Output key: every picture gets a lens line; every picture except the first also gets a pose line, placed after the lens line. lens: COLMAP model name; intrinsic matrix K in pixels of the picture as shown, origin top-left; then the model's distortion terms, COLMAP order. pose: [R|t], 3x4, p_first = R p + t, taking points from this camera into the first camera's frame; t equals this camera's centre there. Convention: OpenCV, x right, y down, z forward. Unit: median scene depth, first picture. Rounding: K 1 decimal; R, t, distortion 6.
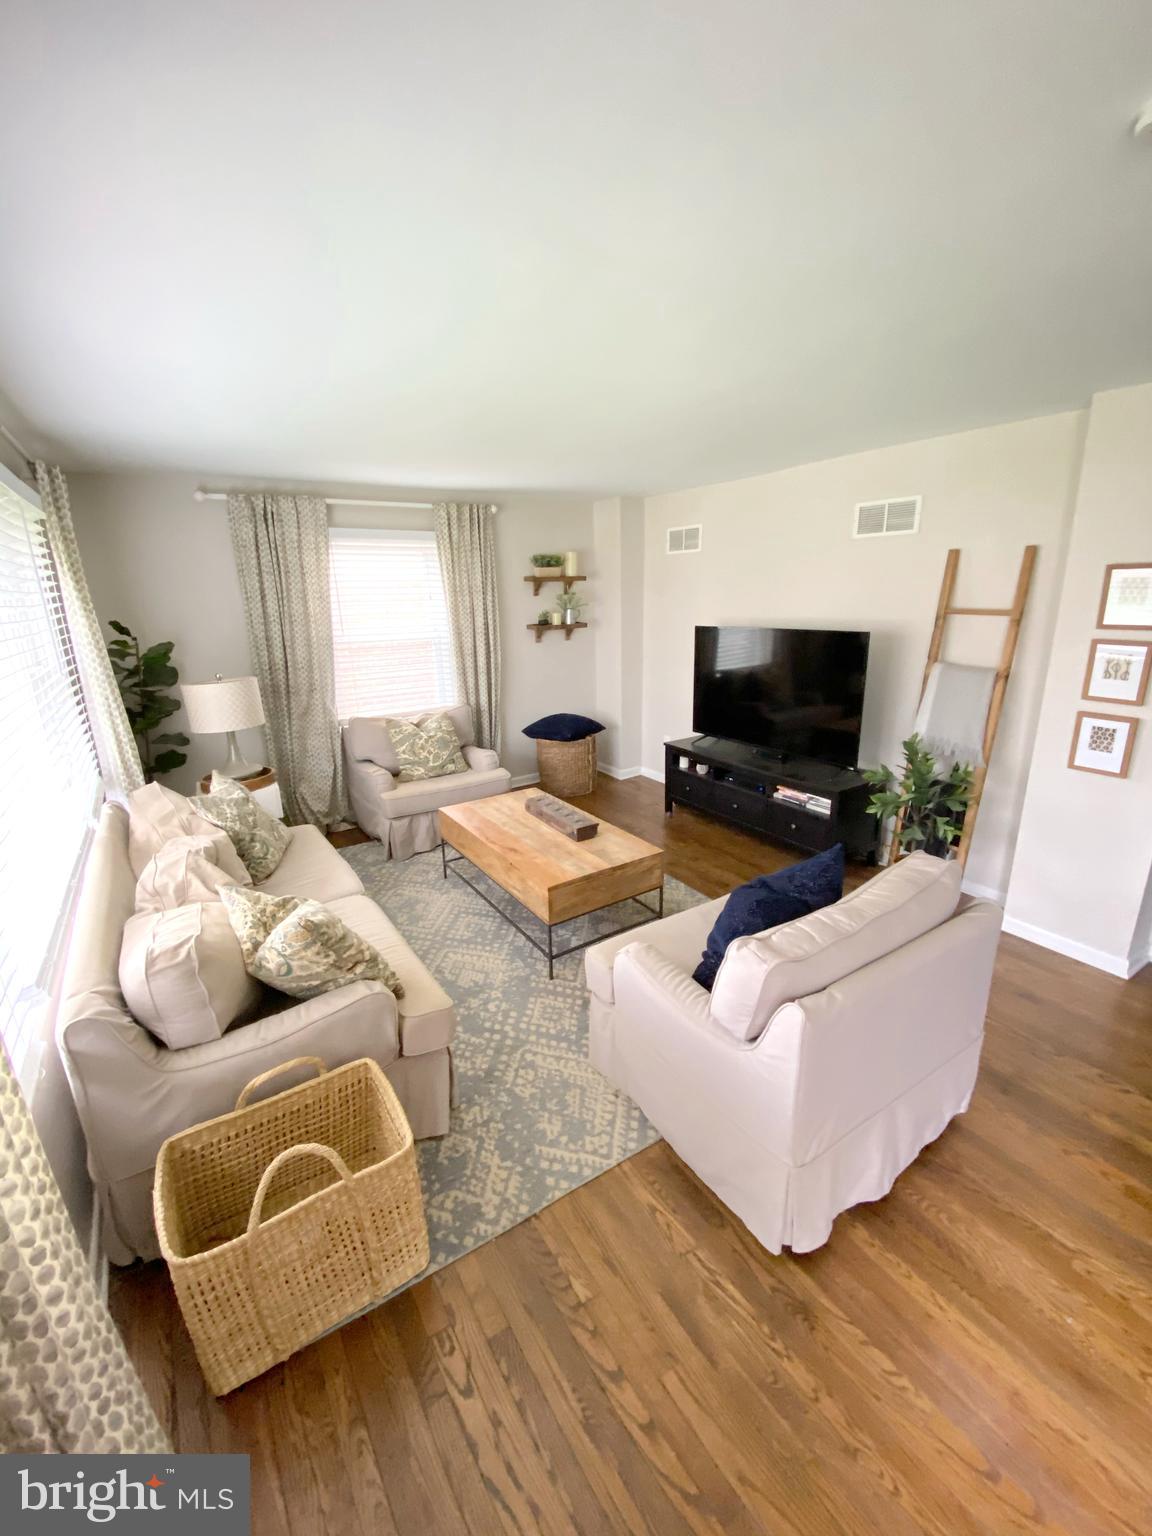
lens RADIAL K [[619.6, 0, 575.8], [0, 619.6, 770.7], [0, 0, 1]] dist [0.015133, -0.013530]
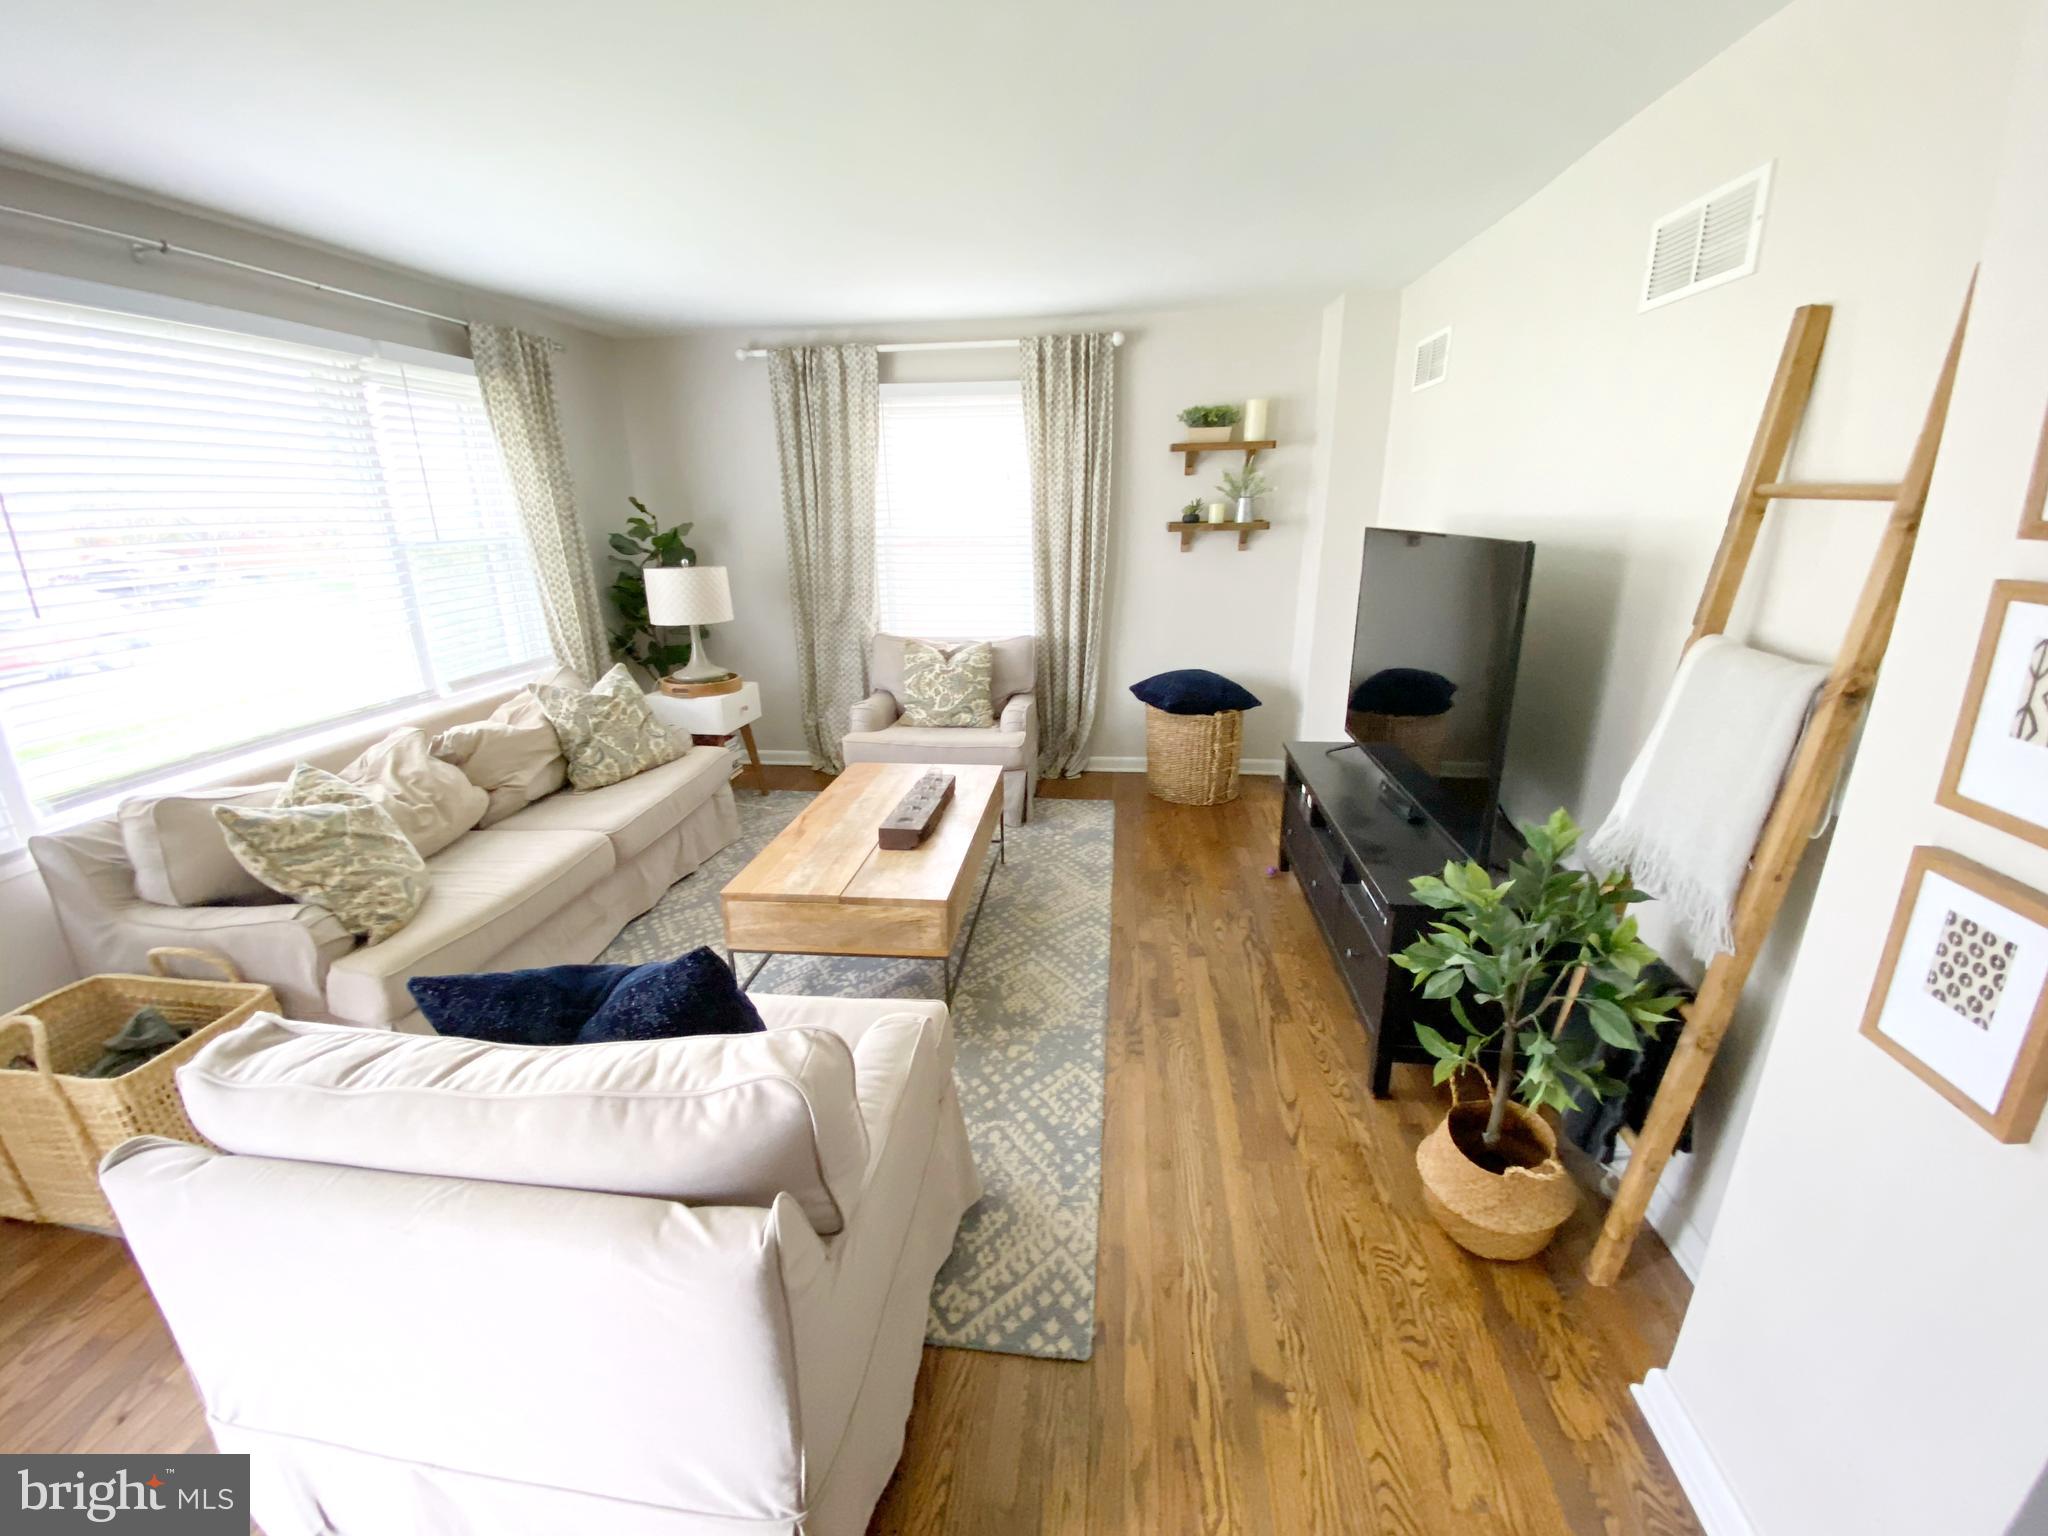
lens RADIAL K [[826.1, 0, 1018.4], [0, 826.1, 776.1], [0, 0, 1]] dist [0.015133, -0.013530]
pose [[0.768406, 0.209940, -0.604548, 0.565011], [-0.181225, 0.977375, 0.109067, -0.071505], [0.613767, 0.025752, 0.789067, 0.376281]]
